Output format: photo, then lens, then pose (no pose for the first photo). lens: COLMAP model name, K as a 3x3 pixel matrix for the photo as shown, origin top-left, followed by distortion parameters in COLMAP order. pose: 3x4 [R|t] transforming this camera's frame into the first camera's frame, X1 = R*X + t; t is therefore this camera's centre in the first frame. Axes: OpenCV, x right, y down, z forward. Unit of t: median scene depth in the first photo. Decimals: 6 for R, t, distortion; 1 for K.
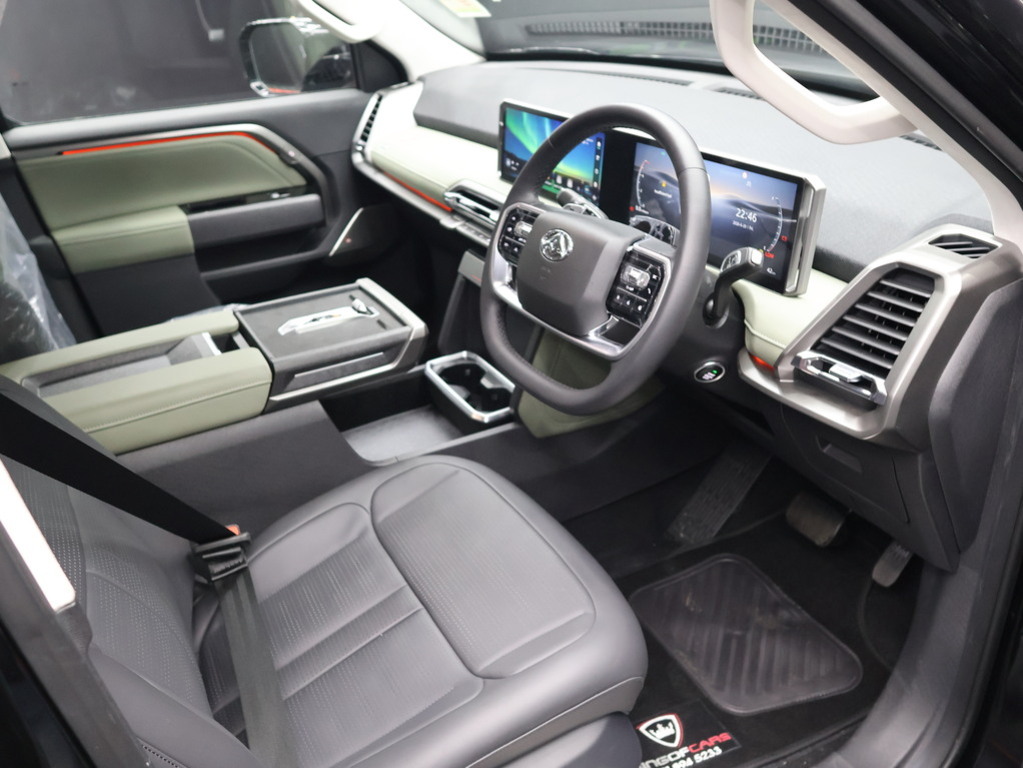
lens RADIAL K [[862.9, 0, 511.5], [0, 862.9, 384.0], [0, 0, 1]] dist [0.000082, -0.011742]
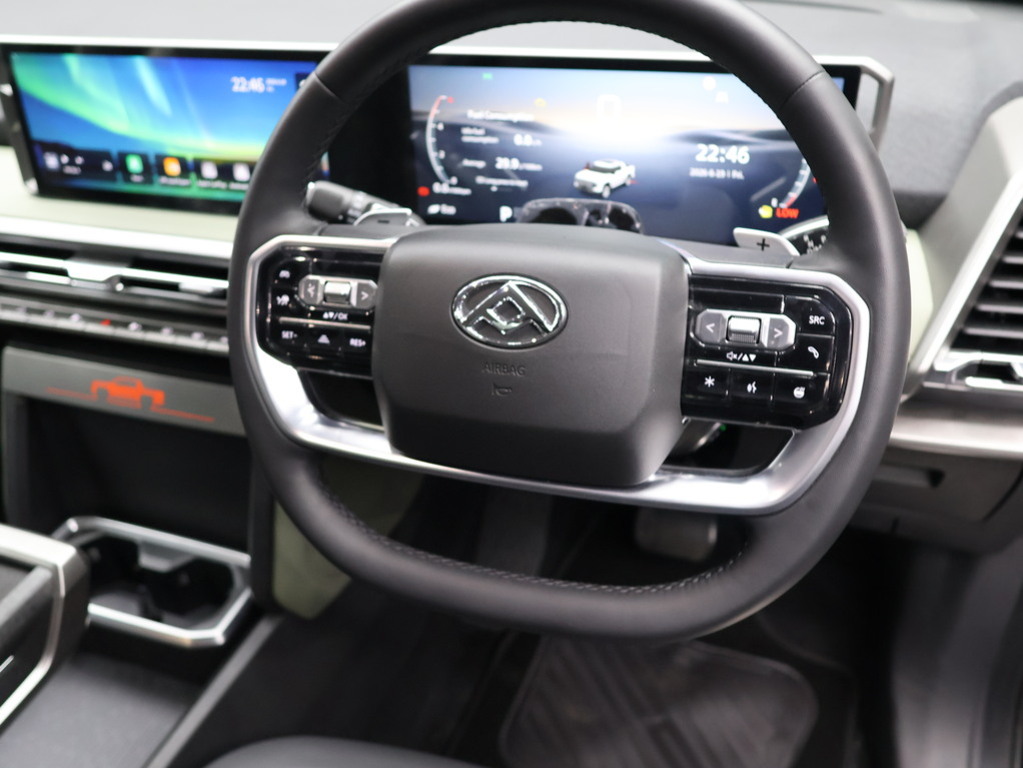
lens RADIAL K [[862.9, 0, 511.5], [0, 862.9, 384.0], [0, 0, 1]] dist [0.000082, -0.011742]
pose [[0.741788, -0.356591, 0.567974, -0.174130], [0.318895, 0.932596, 0.169028, -0.169213], [-0.589964, 0.055741, 0.805503, 0.554563]]
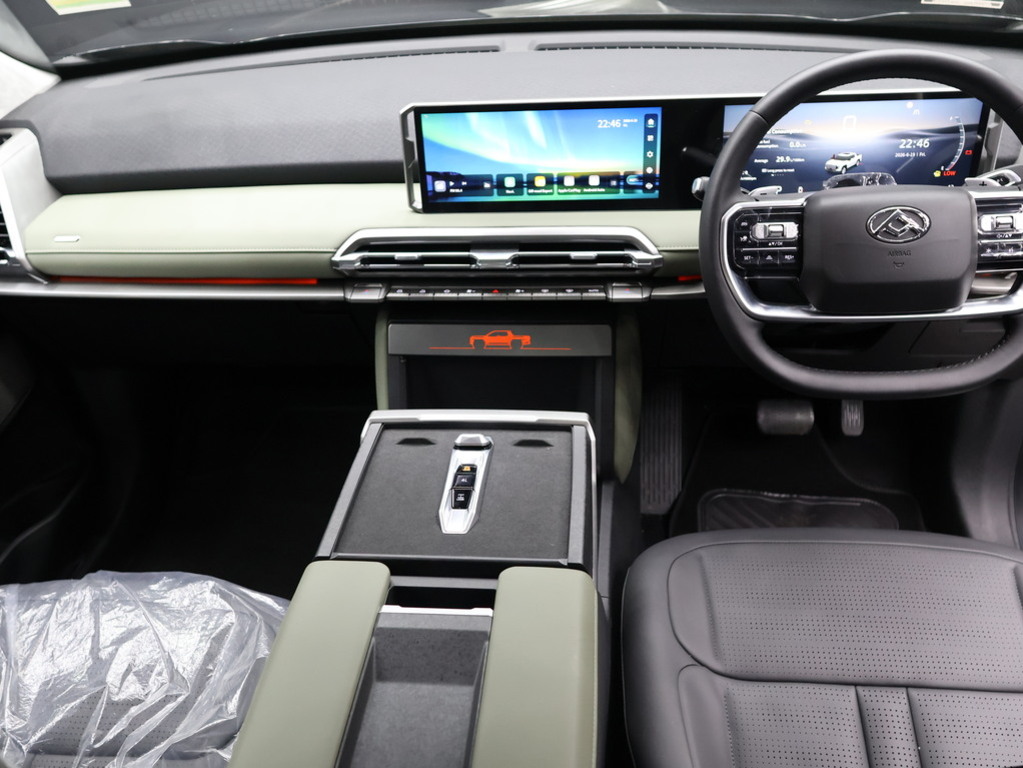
lens RADIAL K [[862.9, 0, 511.5], [0, 862.9, 384.0], [0, 0, 1]] dist [0.000082, -0.011742]
pose [[0.566263, -0.423719, 0.706971, -0.710022], [0.400446, 0.891136, 0.213351, -0.301850], [-0.720409, 0.162291, 0.674294, 0.615082]]
